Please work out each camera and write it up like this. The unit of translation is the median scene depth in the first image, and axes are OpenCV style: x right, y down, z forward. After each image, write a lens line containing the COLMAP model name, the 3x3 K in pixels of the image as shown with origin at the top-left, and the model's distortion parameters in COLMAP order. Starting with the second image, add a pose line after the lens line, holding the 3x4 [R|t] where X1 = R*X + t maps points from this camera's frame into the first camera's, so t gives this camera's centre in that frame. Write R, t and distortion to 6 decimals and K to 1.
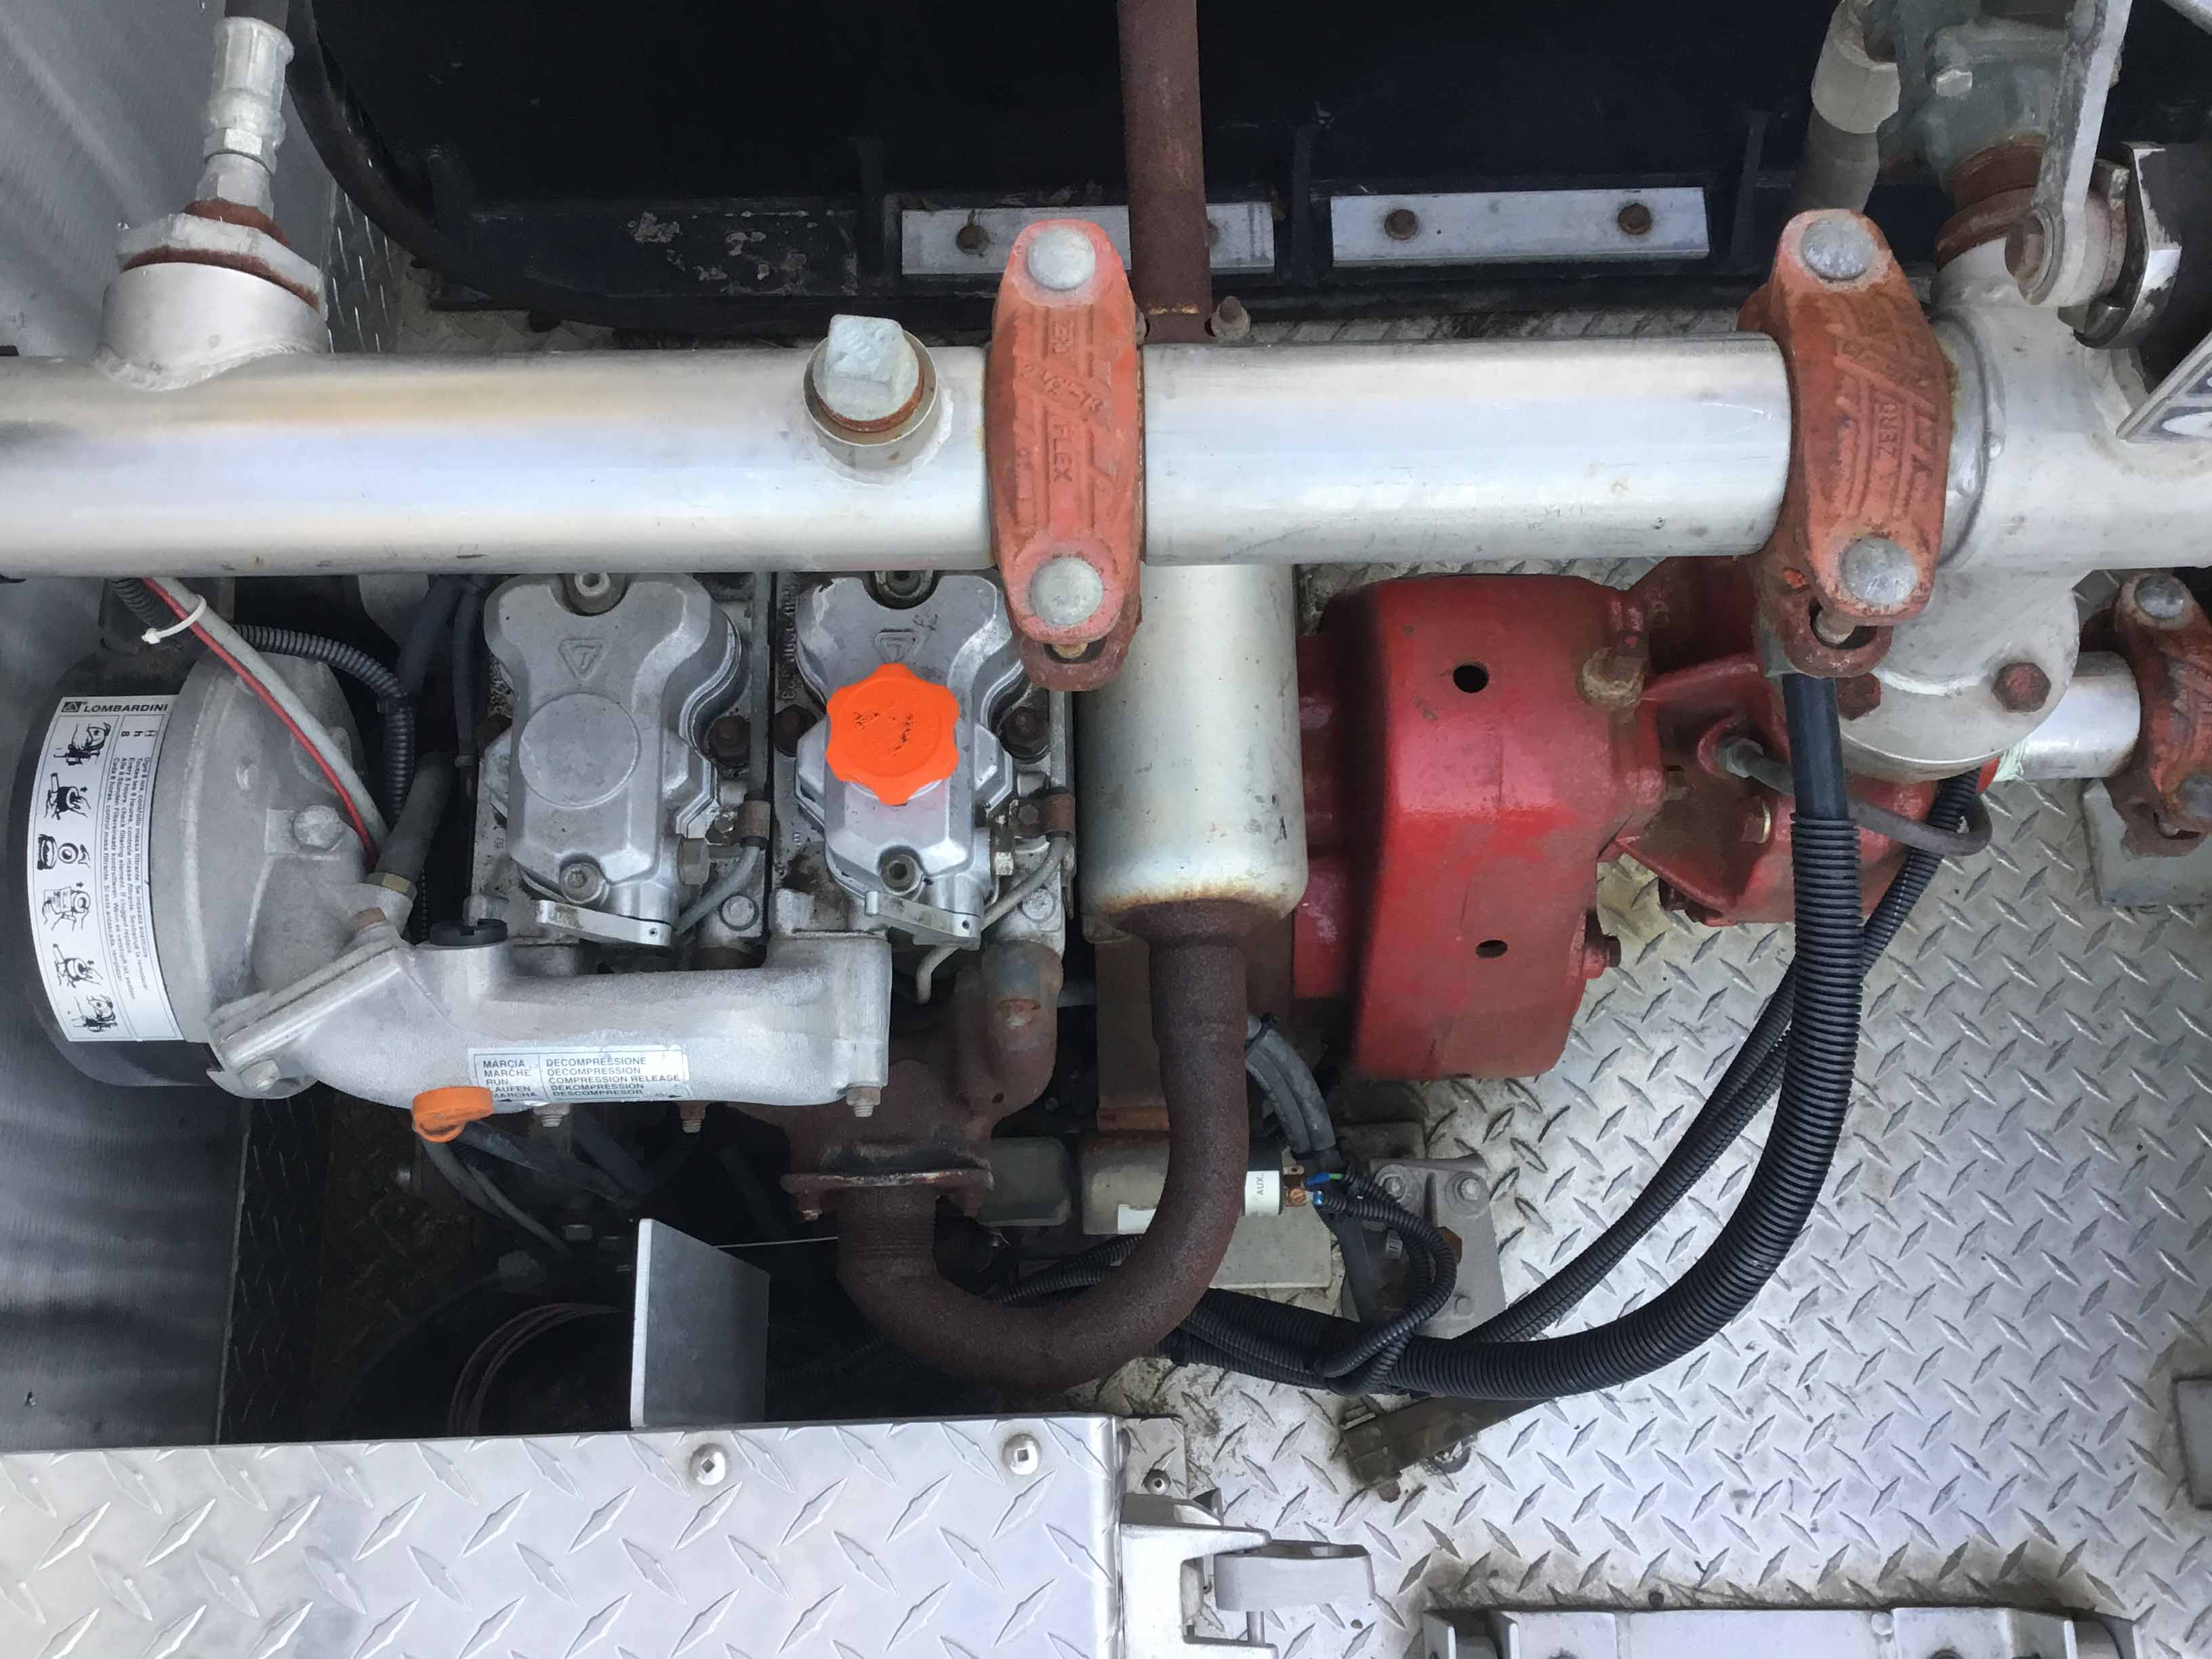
lens RADIAL K [[1962.5, 0, 1084.8], [0, 1962.5, 824.8], [0, 0, 1]] dist [0.048812, -0.092003]
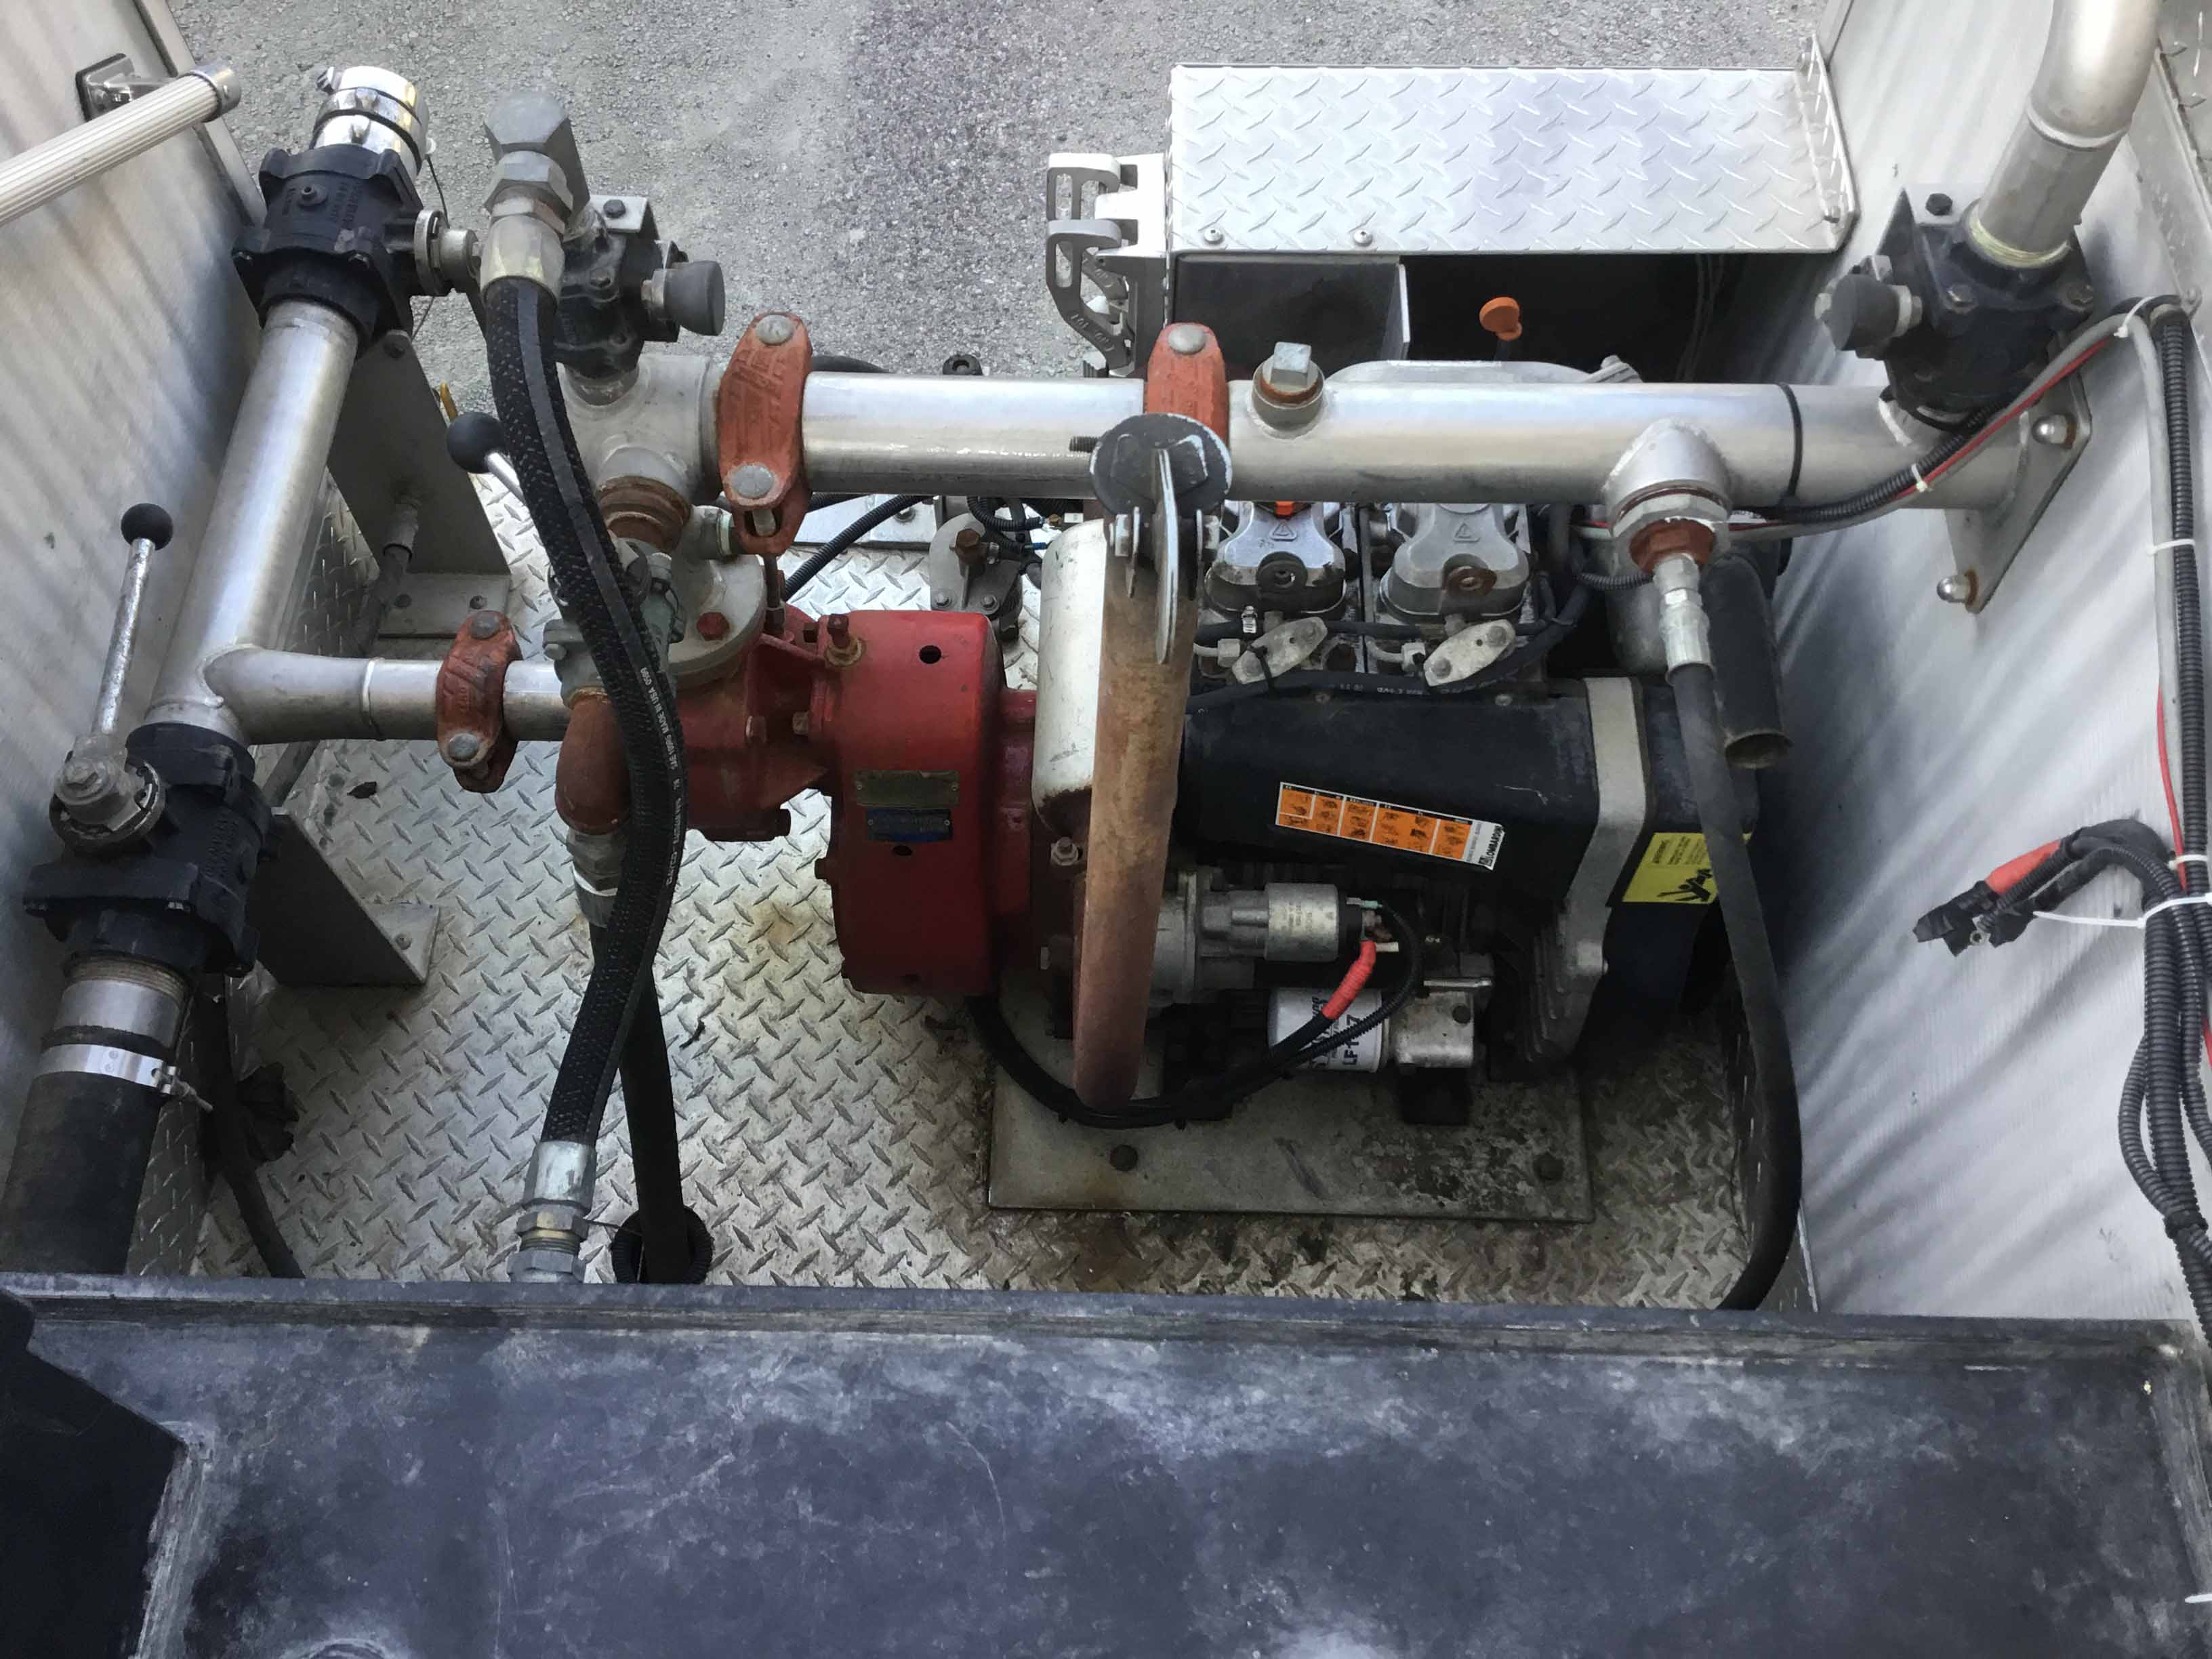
lens RADIAL K [[1993.8, 0, 1118.5], [0, 1993.8, 833.4], [0, 0, 1]] dist [0.154849, -0.367993]
pose [[-0.999093, -0.027945, 0.032123, -0.015959], [0.042523, -0.692974, 0.719707, -1.500854], [0.002148, 0.720420, 0.693534, -0.025756]]
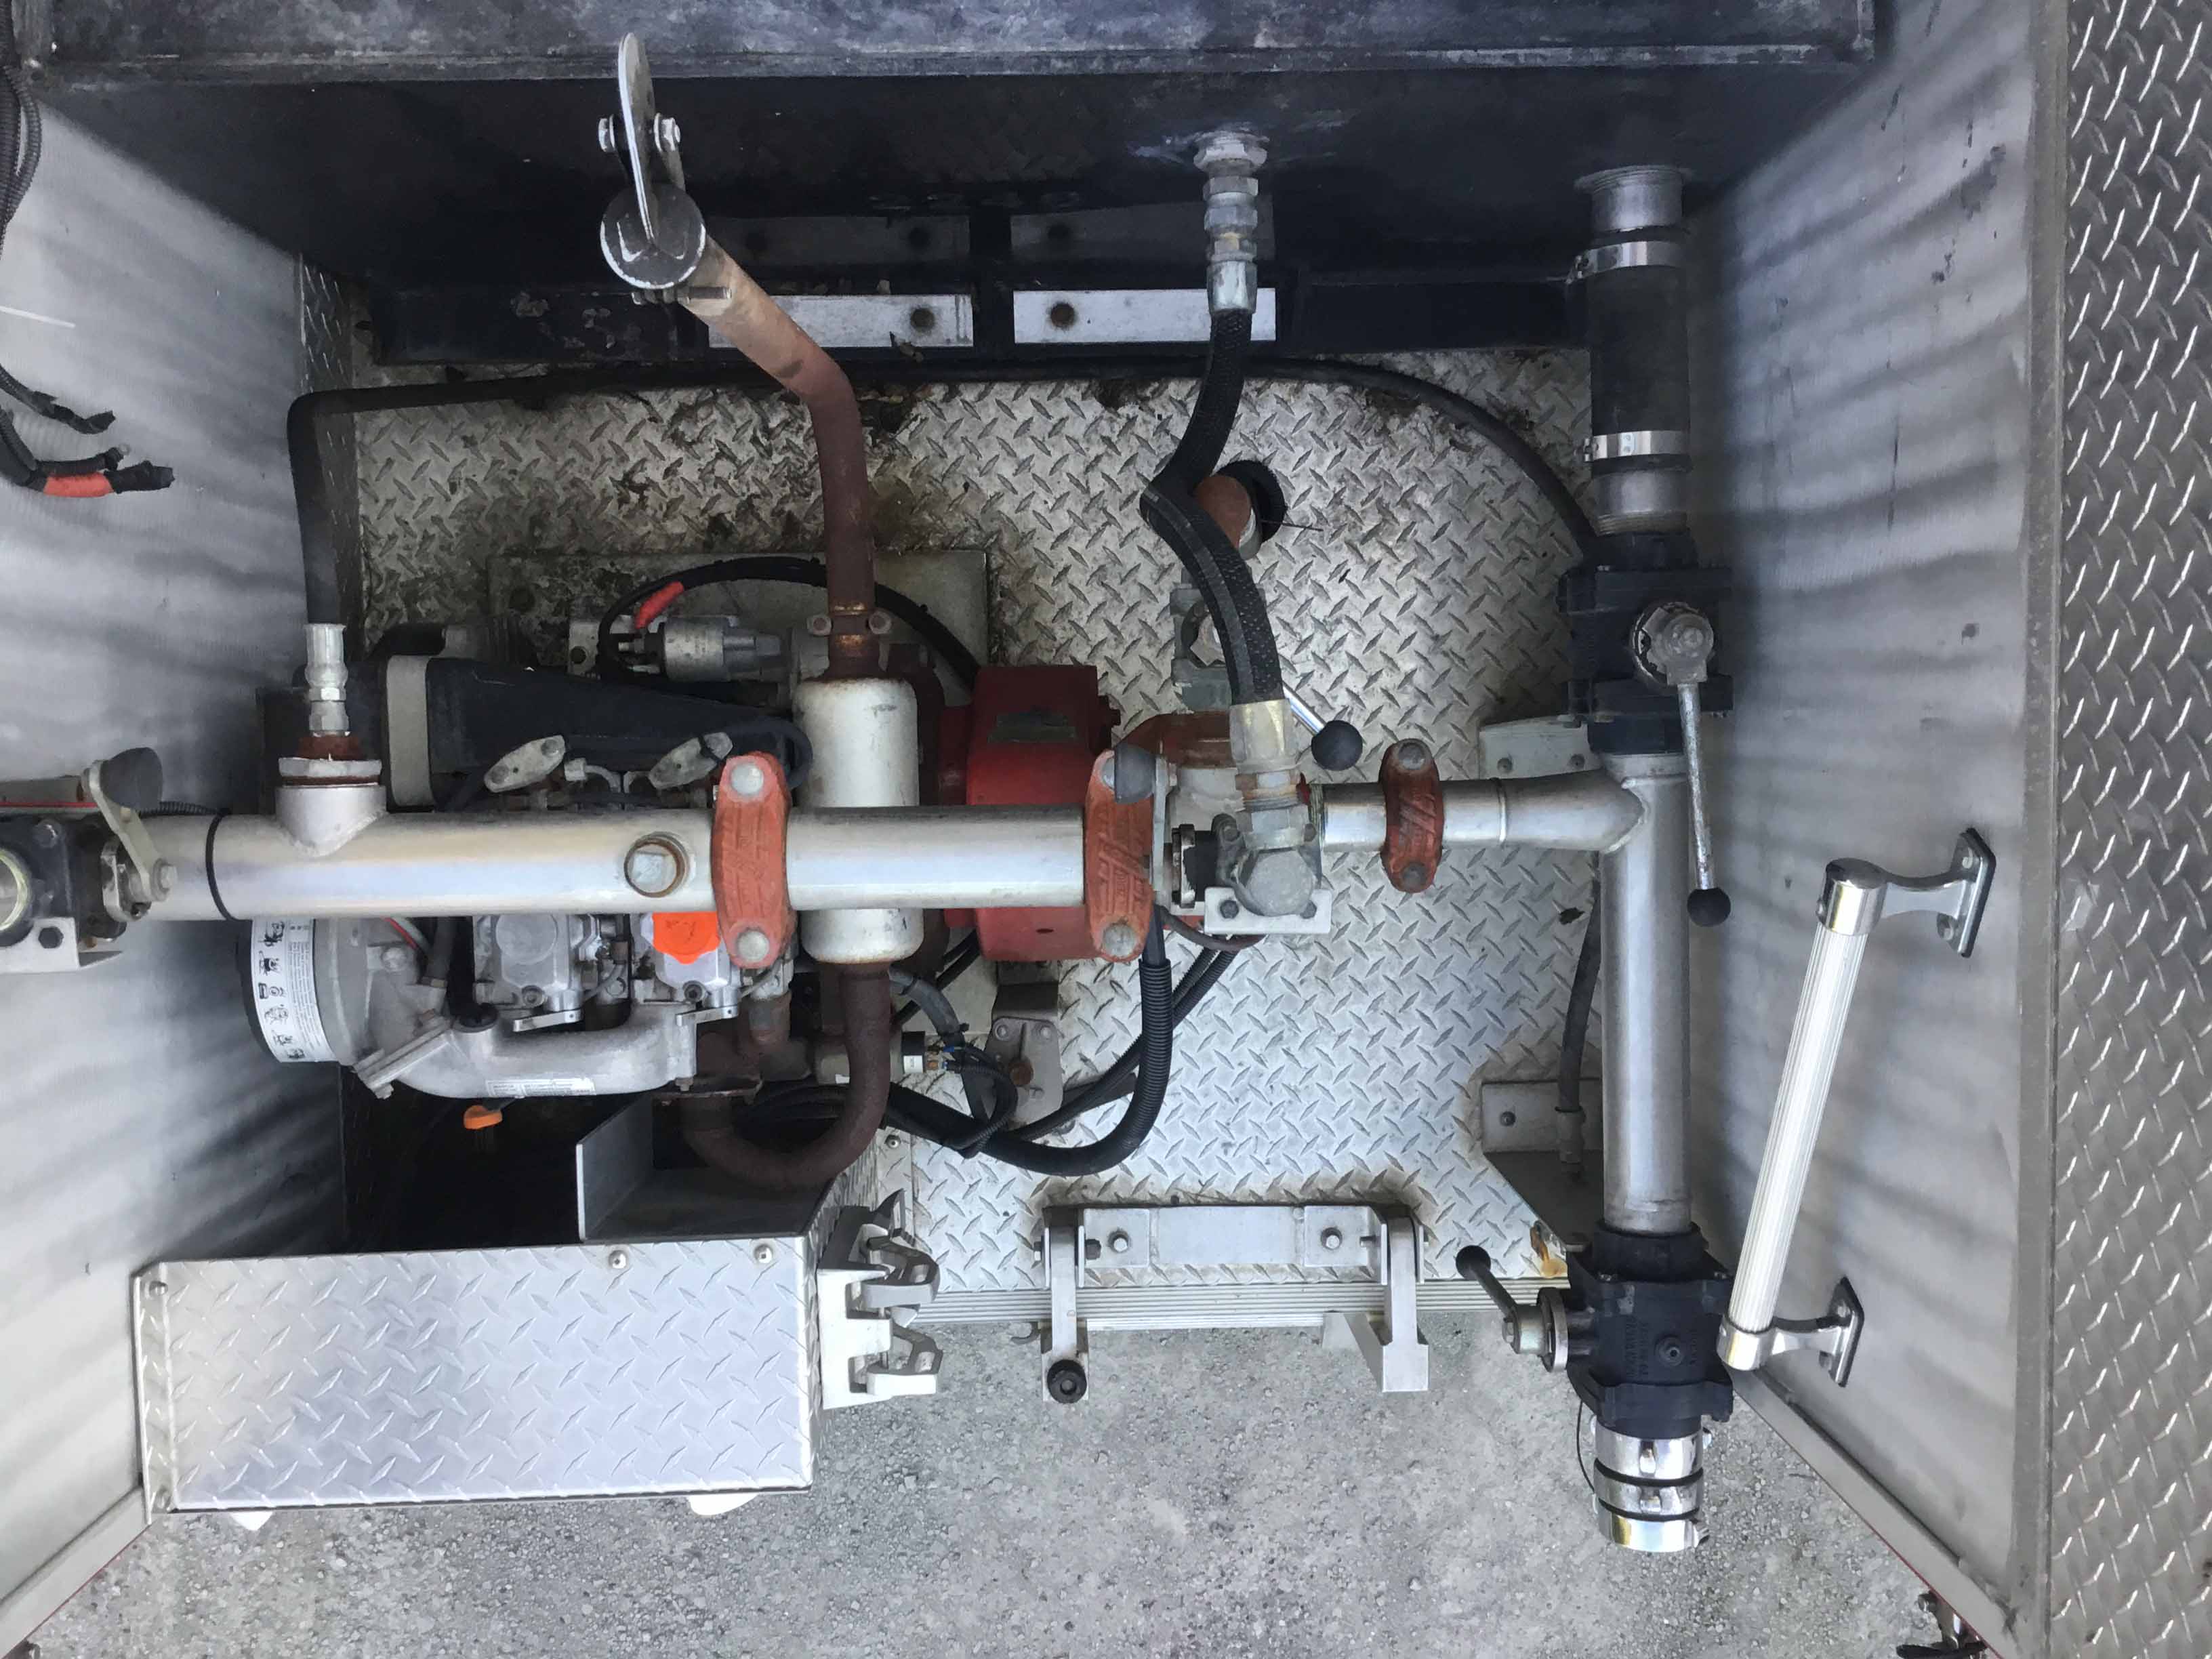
lens RADIAL K [[1994.1, 0, 1096.9], [0, 1994.1, 808.6], [0, 0, 1]] dist [0.030214, -0.004179]
pose [[0.999339, -0.003029, 0.036226, 0.232075], [-0.009448, 0.940637, 0.339282, -0.805511], [-0.035103, -0.339400, 0.939987, -0.826087]]
